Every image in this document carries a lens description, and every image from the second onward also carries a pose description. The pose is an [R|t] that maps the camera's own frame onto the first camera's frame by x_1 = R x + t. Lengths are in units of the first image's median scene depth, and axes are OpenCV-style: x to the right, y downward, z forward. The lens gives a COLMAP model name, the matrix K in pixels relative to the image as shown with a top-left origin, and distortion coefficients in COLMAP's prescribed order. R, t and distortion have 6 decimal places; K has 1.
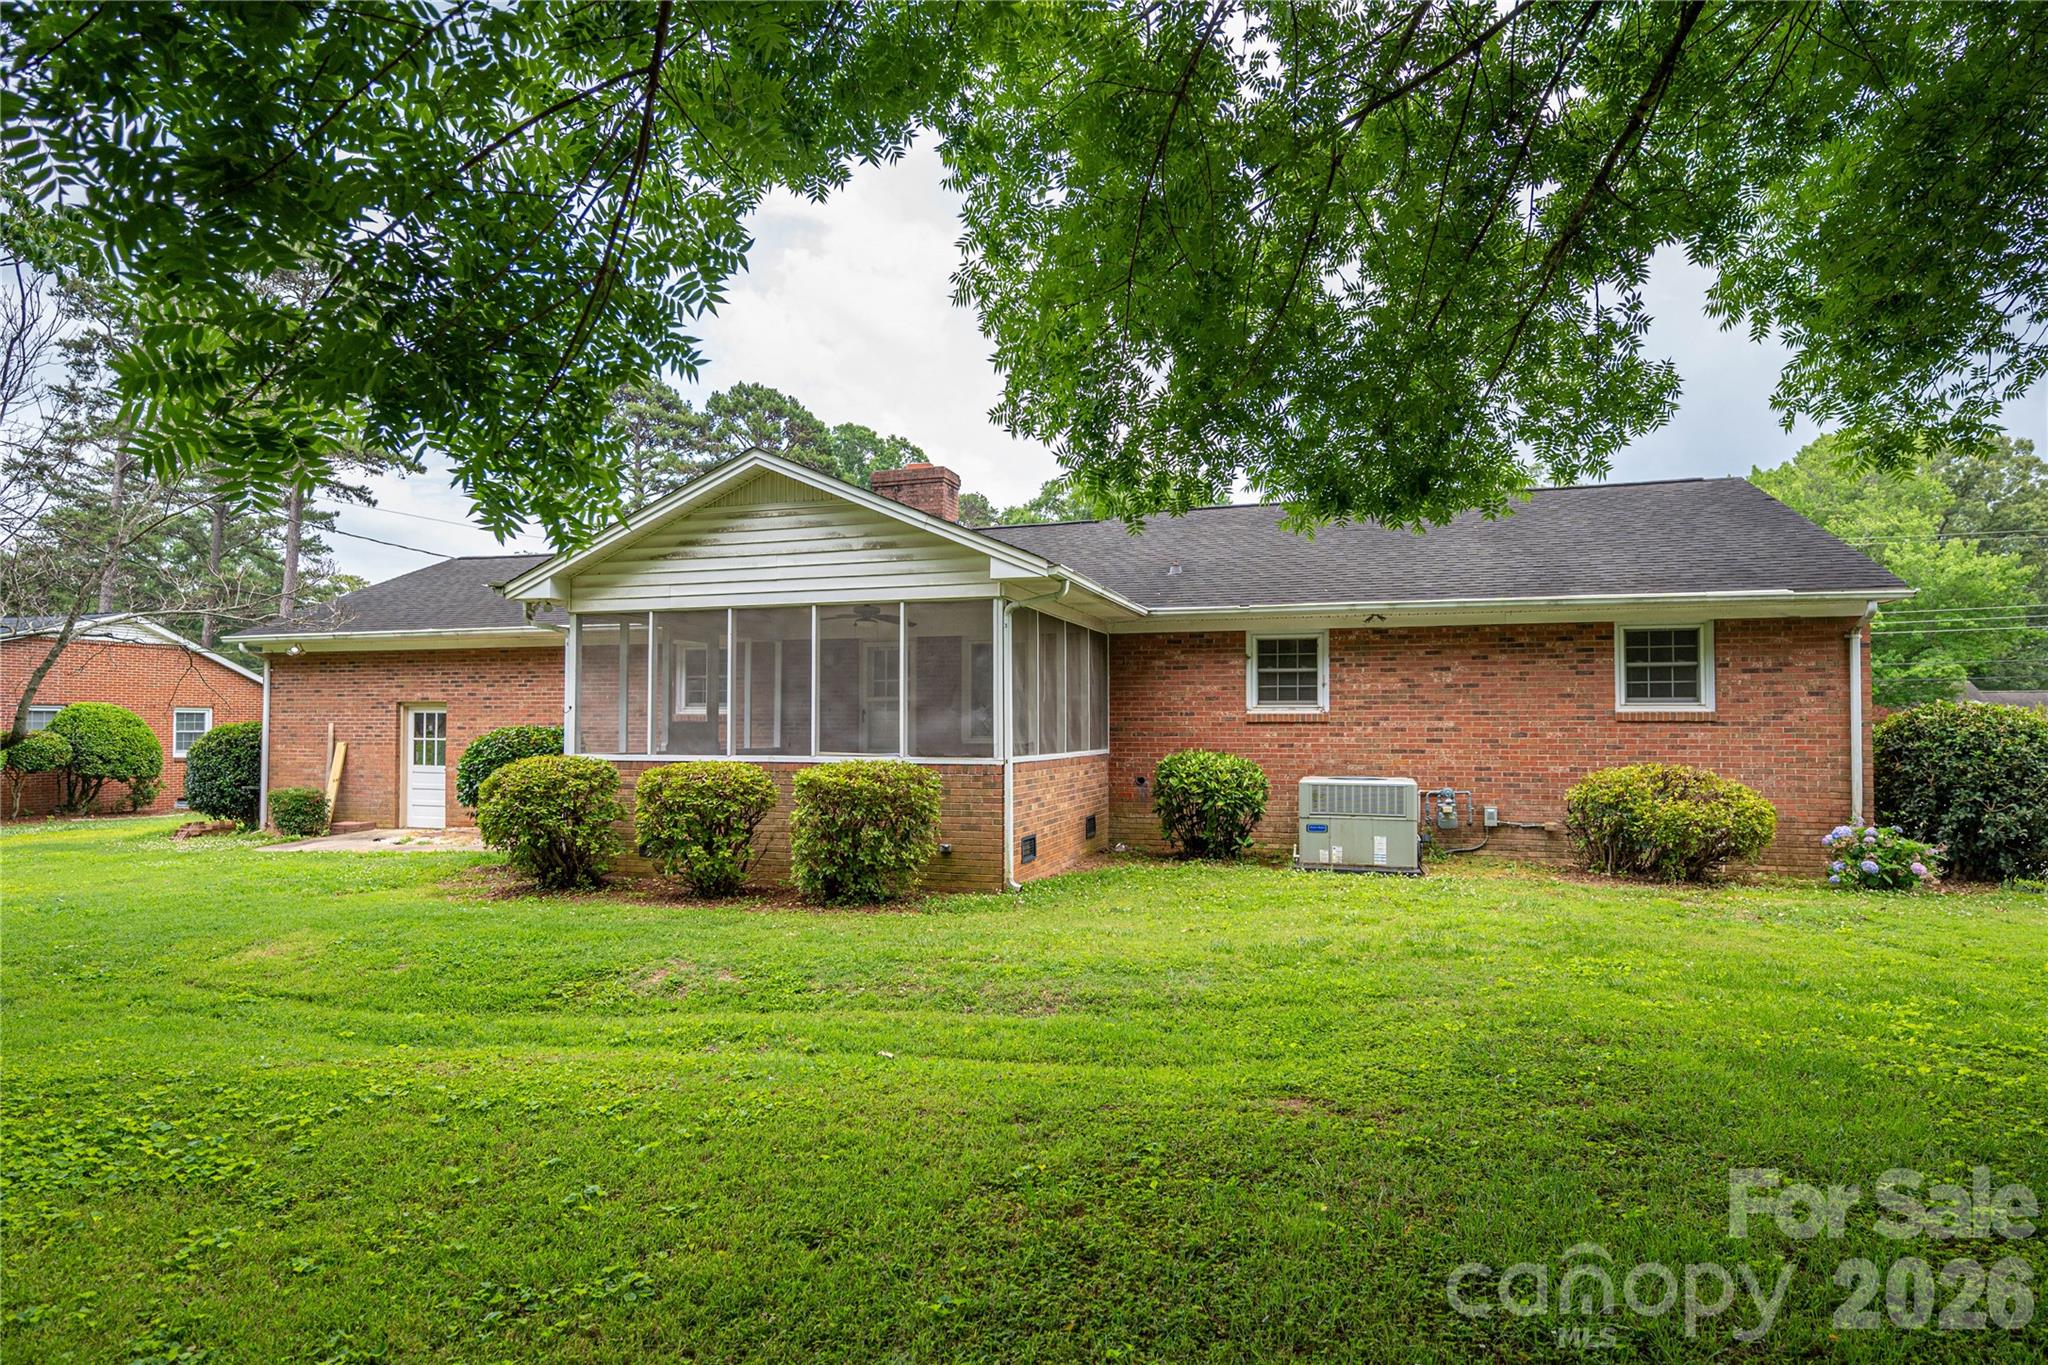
lens RADIAL K [[1228.5, 0, 1057.0], [0, 1228.5, 692.1], [0, 0, 1]] dist [0.010234, 0.000653]
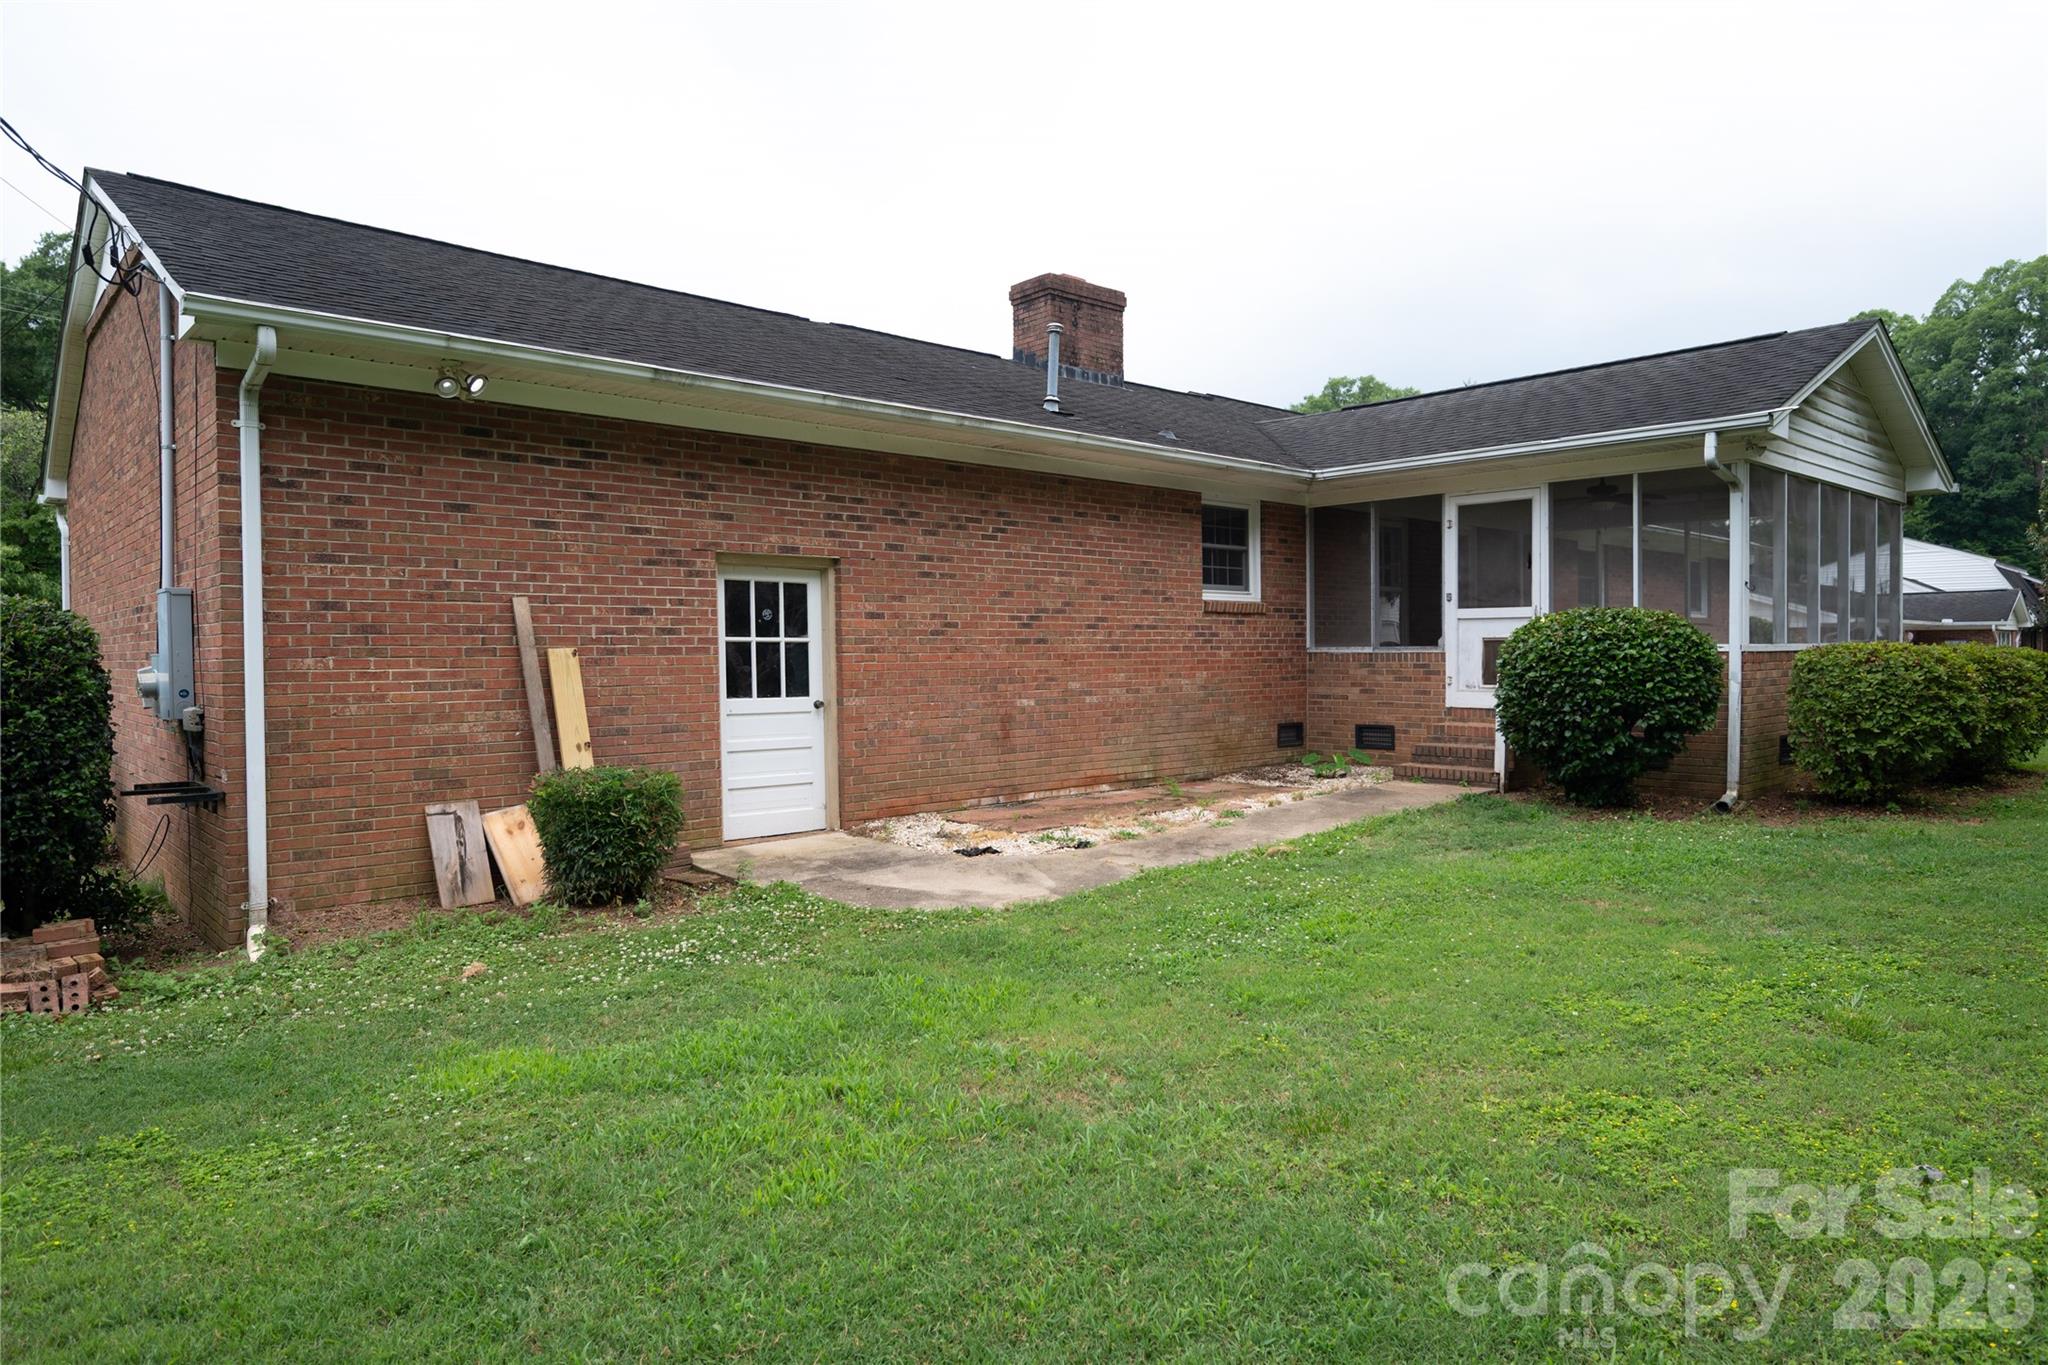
lens RADIAL K [[1226.1, 0, 1132.9], [0, 1226.1, 681.0], [0, 0, 1]] dist [-0.015172, 0.001827]
pose [[0.459599, -0.029217, 0.887646, -1.065506], [-0.017416, 0.998970, 0.041899, 0.040422], [-0.887956, -0.034716, 0.458617, 0.840971]]
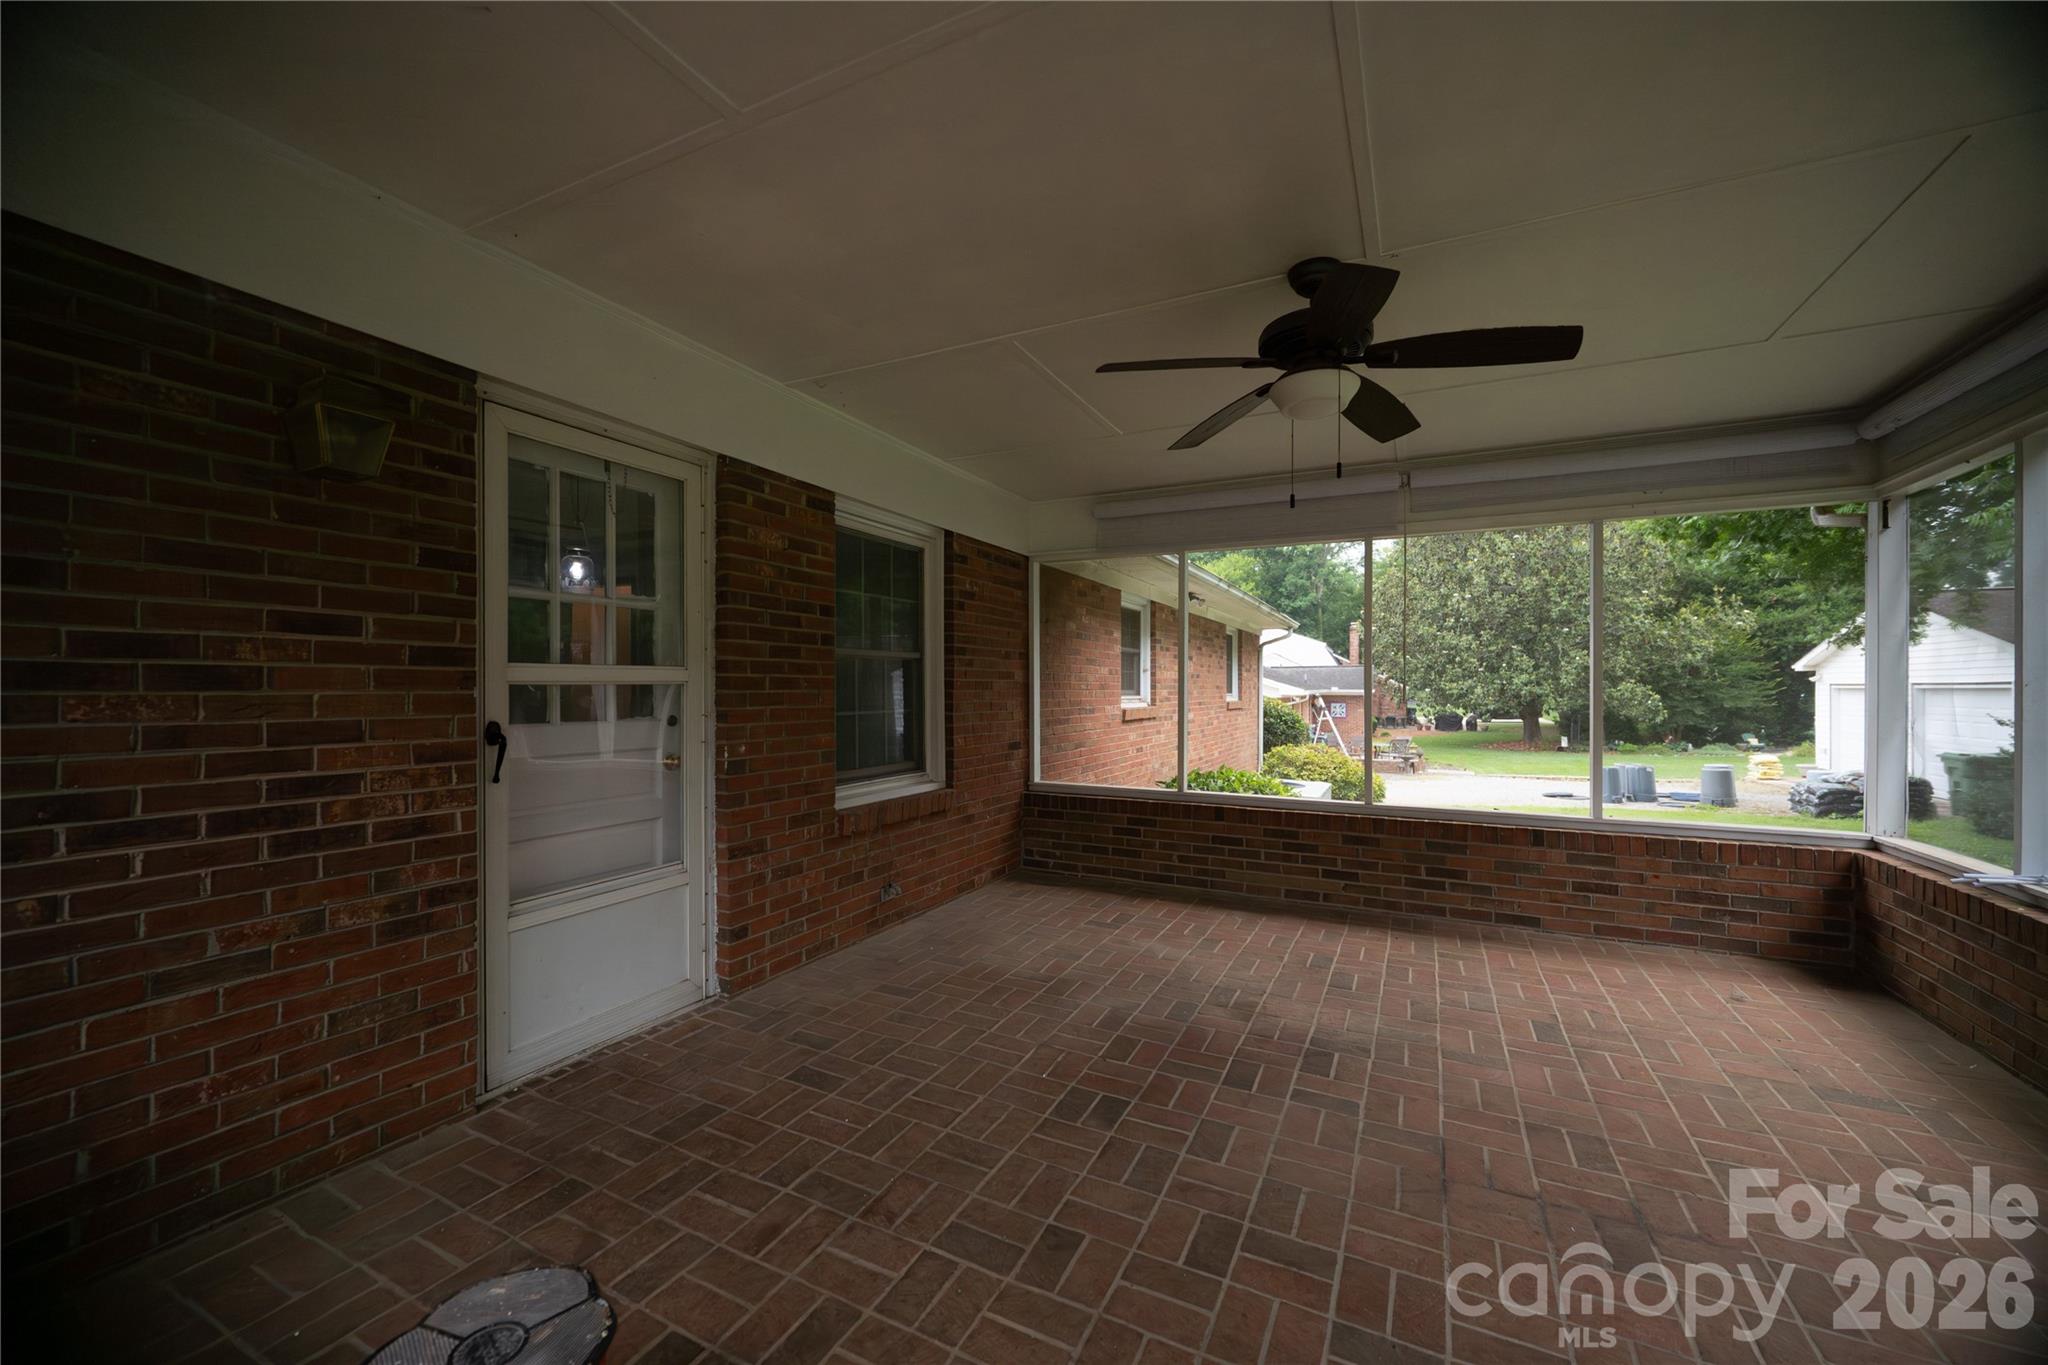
lens RADIAL K [[802.1, 0, 1030.6], [0, 802.1, 685.2], [0, 0, 1]] dist [0.001279, -0.000006]
pose [[0.165291, 0.003548, 0.986238, -0.304377], [-0.032677, 0.999464, 0.001881, 0.005117], [-0.985703, -0.032539, 0.165319, 0.973820]]
